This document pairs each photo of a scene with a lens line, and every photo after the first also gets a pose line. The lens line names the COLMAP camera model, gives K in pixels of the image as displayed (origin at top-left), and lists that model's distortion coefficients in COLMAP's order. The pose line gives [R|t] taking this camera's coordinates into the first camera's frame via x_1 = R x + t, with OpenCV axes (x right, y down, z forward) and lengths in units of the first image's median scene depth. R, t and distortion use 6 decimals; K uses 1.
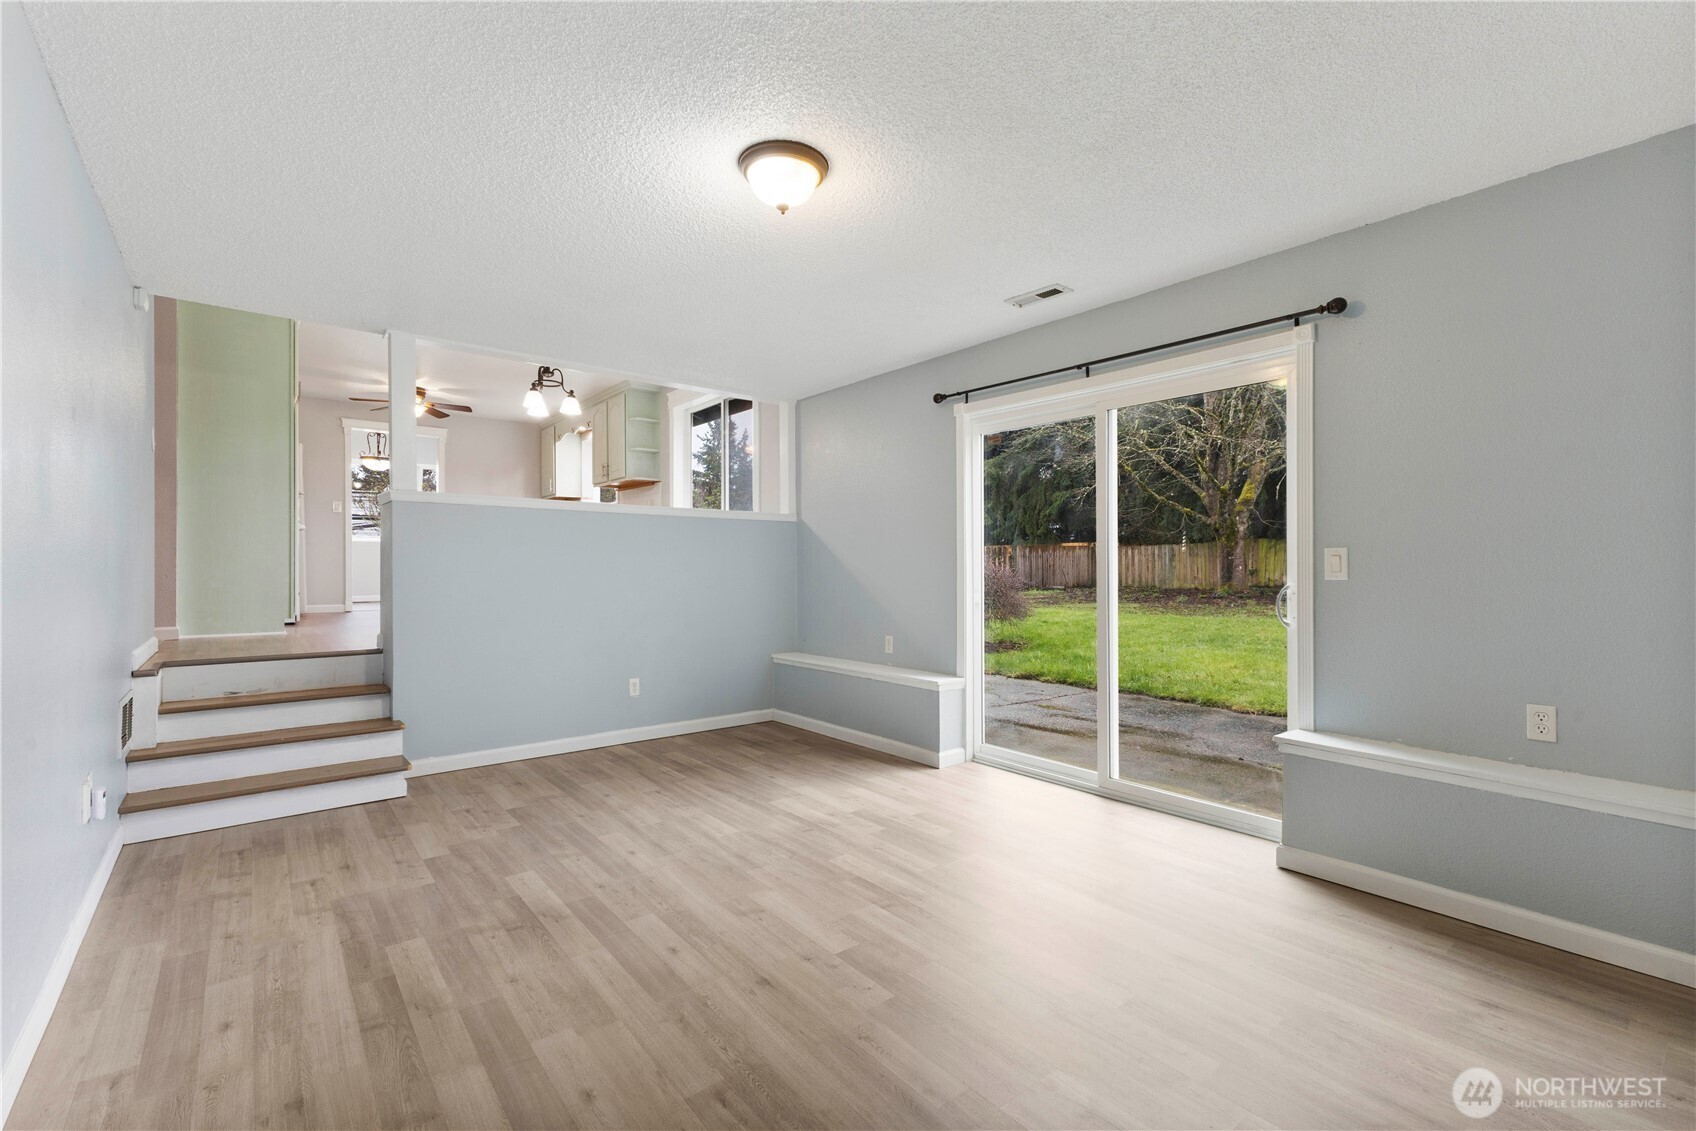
lens RADIAL K [[734.7, 0, 852.6], [0, 734.7, 560.8], [0, 0, 1]] dist [0.009243, -0.001263]
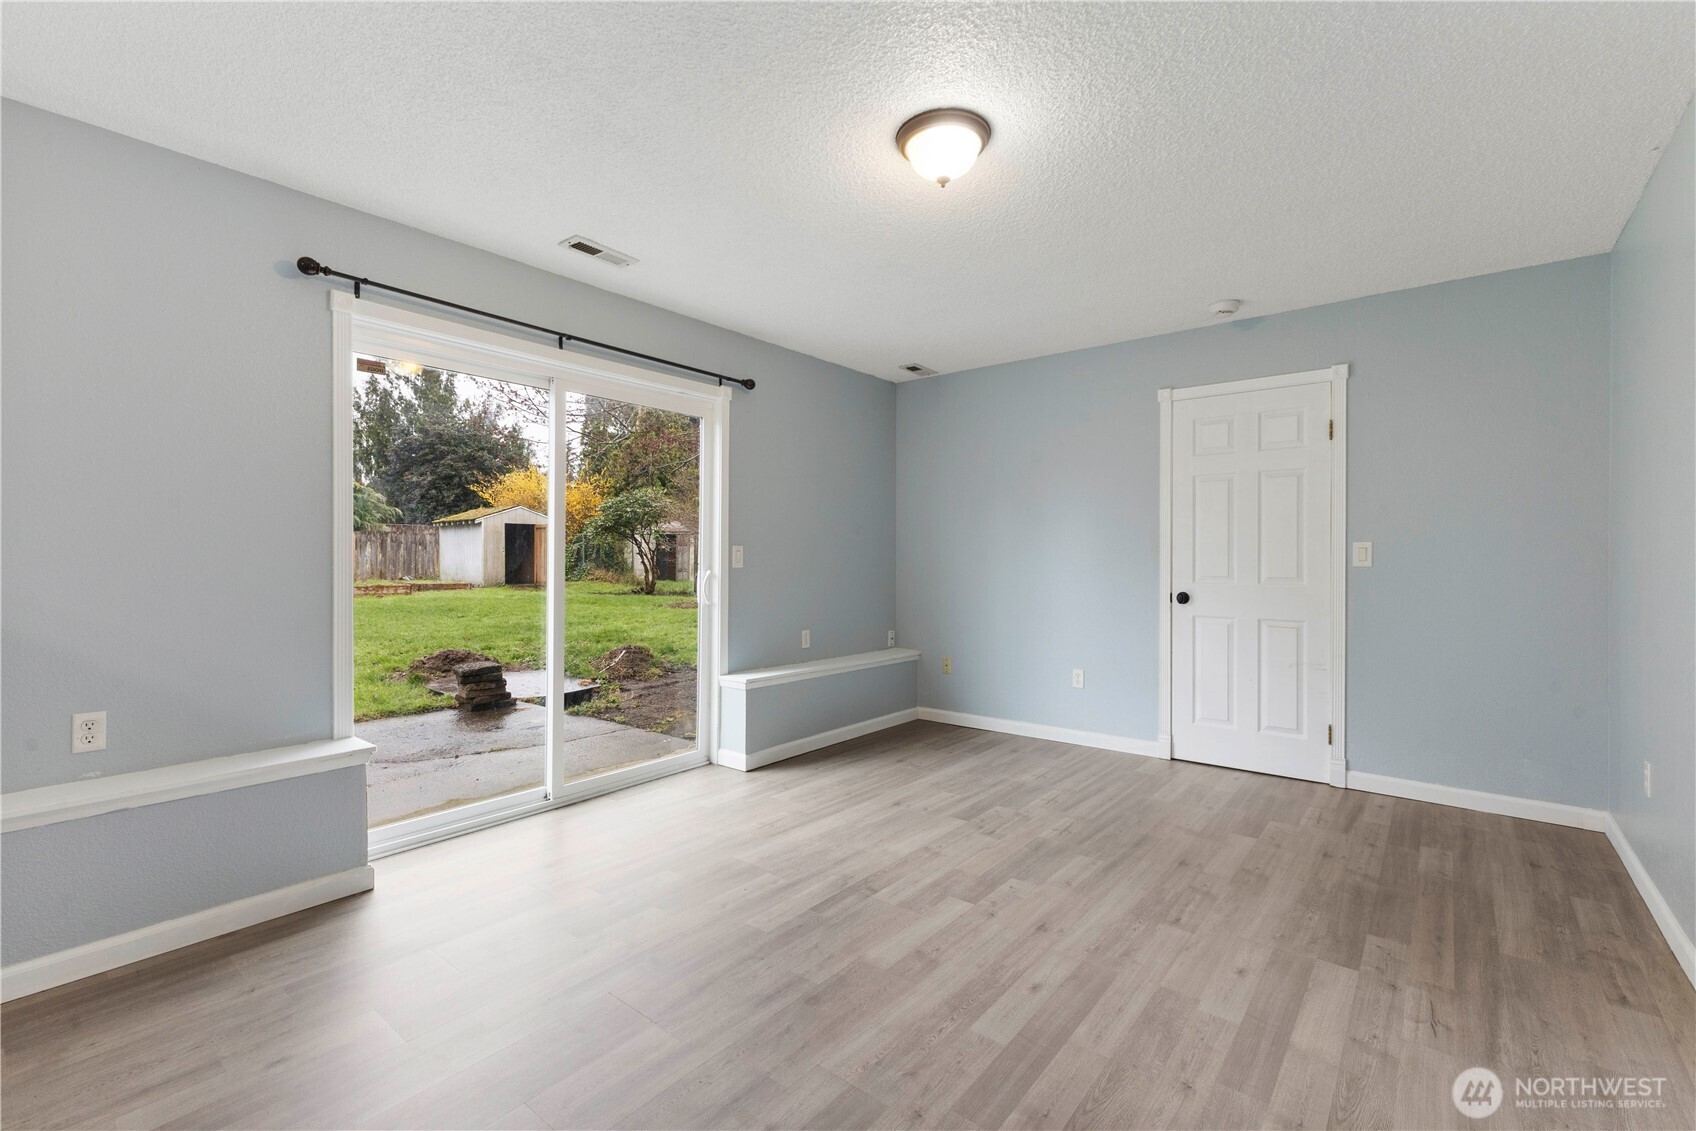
lens RADIAL K [[734.7, 0, 847.6], [0, 734.7, 560.0], [0, 0, 1]] dist [0.009243, -0.001263]
pose [[-0.203561, -0.001740, 0.979061, -1.038460], [-0.007998, 0.999968, 0.000115, 0.010890], [-0.979030, -0.007807, -0.203569, 1.364965]]
